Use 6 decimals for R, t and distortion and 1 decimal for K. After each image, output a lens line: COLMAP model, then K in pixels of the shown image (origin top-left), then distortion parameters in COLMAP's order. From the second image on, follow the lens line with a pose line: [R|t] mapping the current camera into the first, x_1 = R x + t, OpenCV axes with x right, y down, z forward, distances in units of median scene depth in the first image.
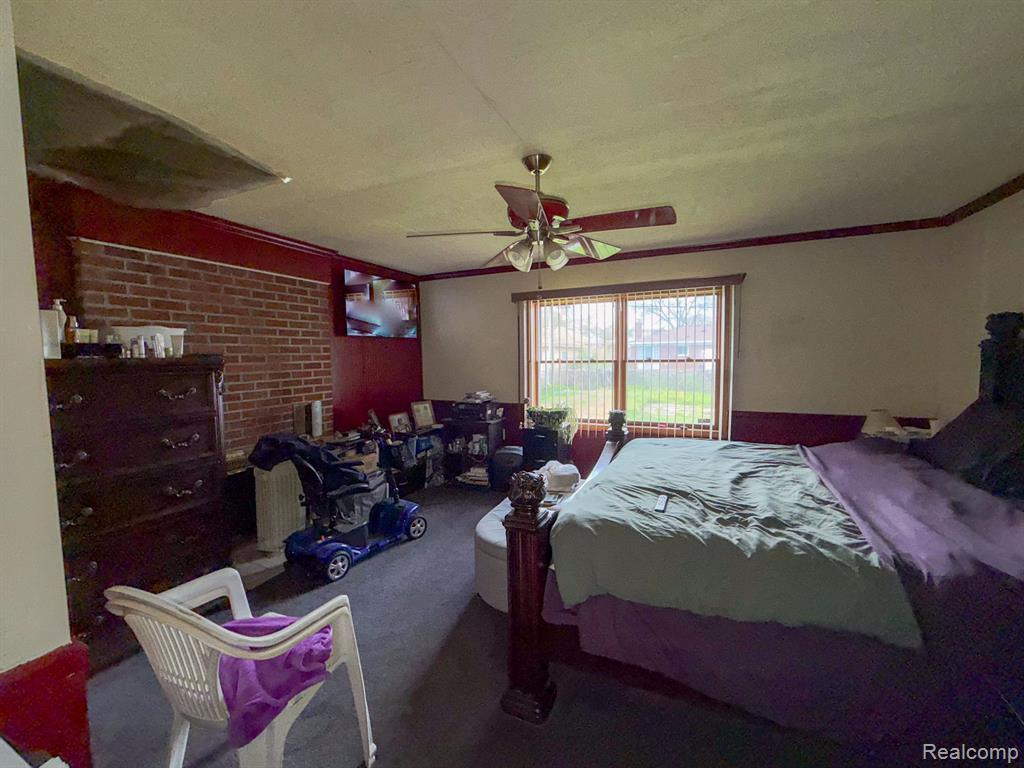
lens RADIAL K [[407.9, 0, 512.0], [0, 407.9, 384.0], [0, 0, 1]] dist [0.000577, 0.000167]
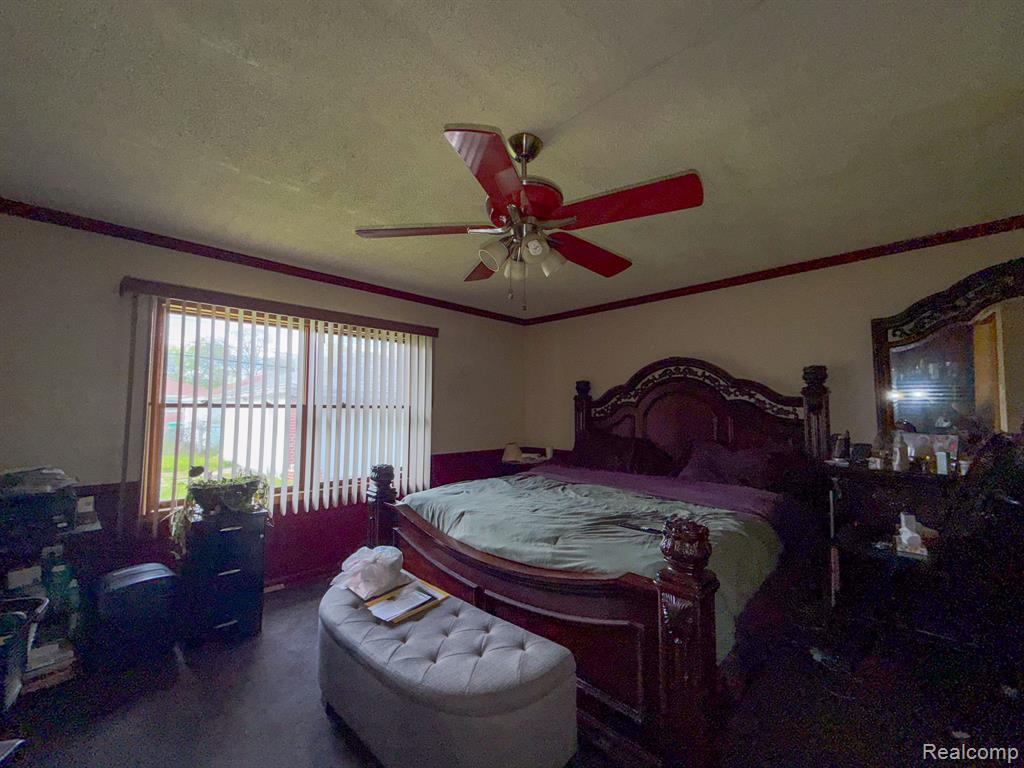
lens RADIAL K [[412.0, 0, 512.0], [0, 412.0, 384.0], [0, 0, 1]] dist [-0.000770, -0.000307]
pose [[0.351500, 0.072624, 0.933367, -0.391530], [0.053452, 0.993803, -0.097456, -0.000558], [-0.934661, 0.084146, 0.345440, 0.437436]]
